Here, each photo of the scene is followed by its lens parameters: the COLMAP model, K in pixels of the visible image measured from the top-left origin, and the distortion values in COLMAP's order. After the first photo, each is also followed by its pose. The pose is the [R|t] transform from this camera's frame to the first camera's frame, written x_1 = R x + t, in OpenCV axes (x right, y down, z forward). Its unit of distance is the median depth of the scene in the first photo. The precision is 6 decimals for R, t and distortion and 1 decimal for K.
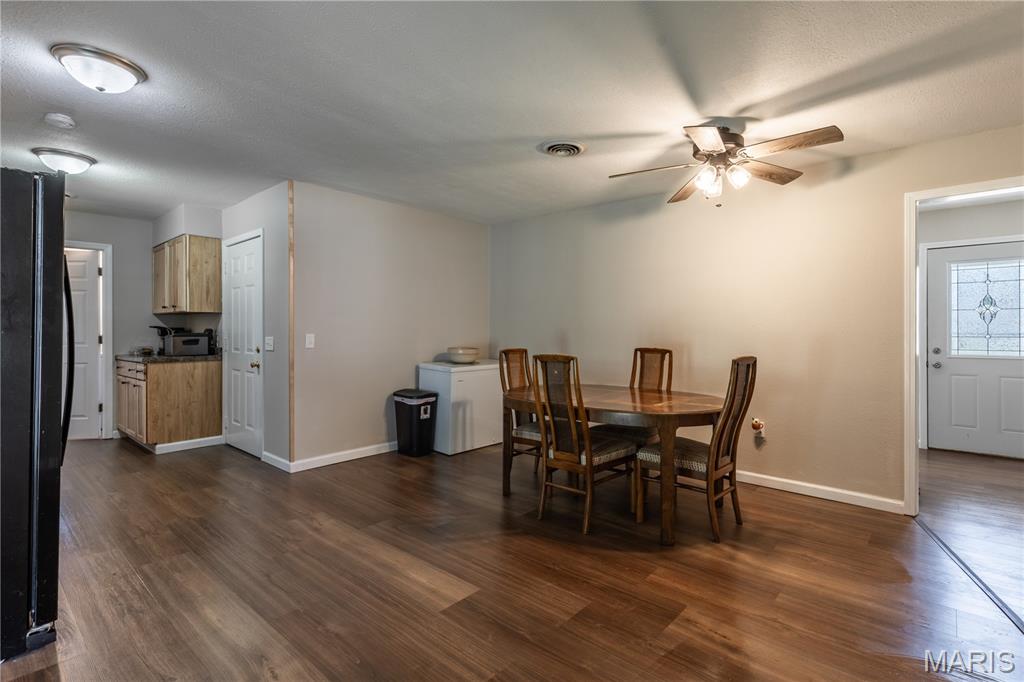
lens RADIAL K [[479.3, 0, 548.4], [0, 479.3, 334.5], [0, 0, 1]] dist [-0.001044, -0.000280]
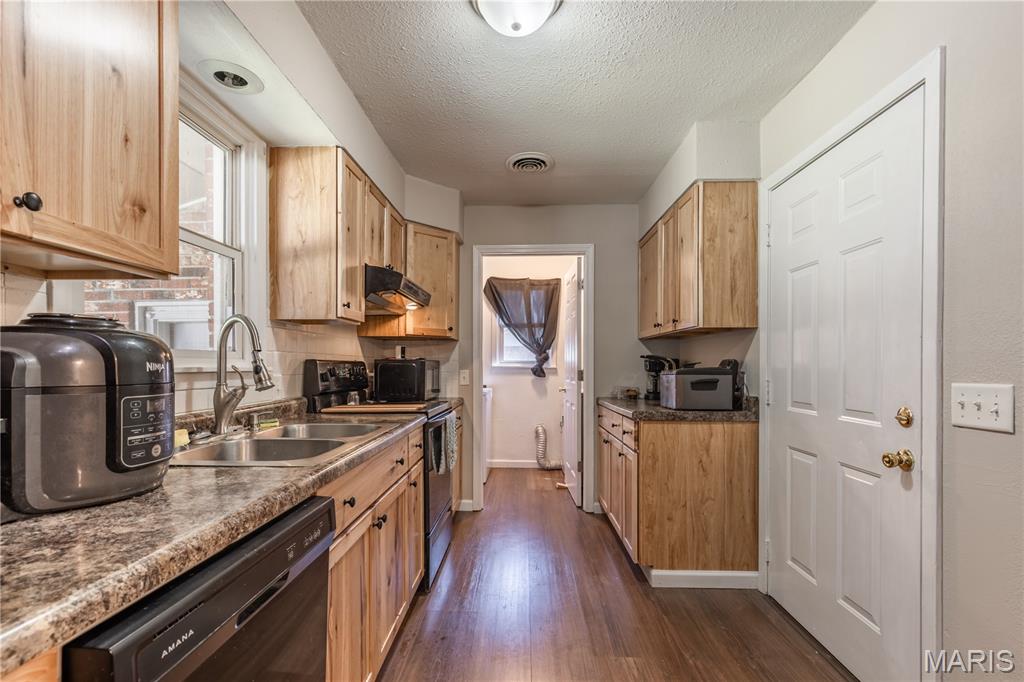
lens RADIAL K [[473.2, 0, 510.0], [0, 473.2, 364.9], [0, 0, 1]] dist [-0.002711, -0.000313]
pose [[0.609243, 0.000512, -0.792983, -0.455112], [-0.004645, 0.999985, -0.002923, -0.003615], [0.792970, 0.005465, 0.609237, 0.502177]]
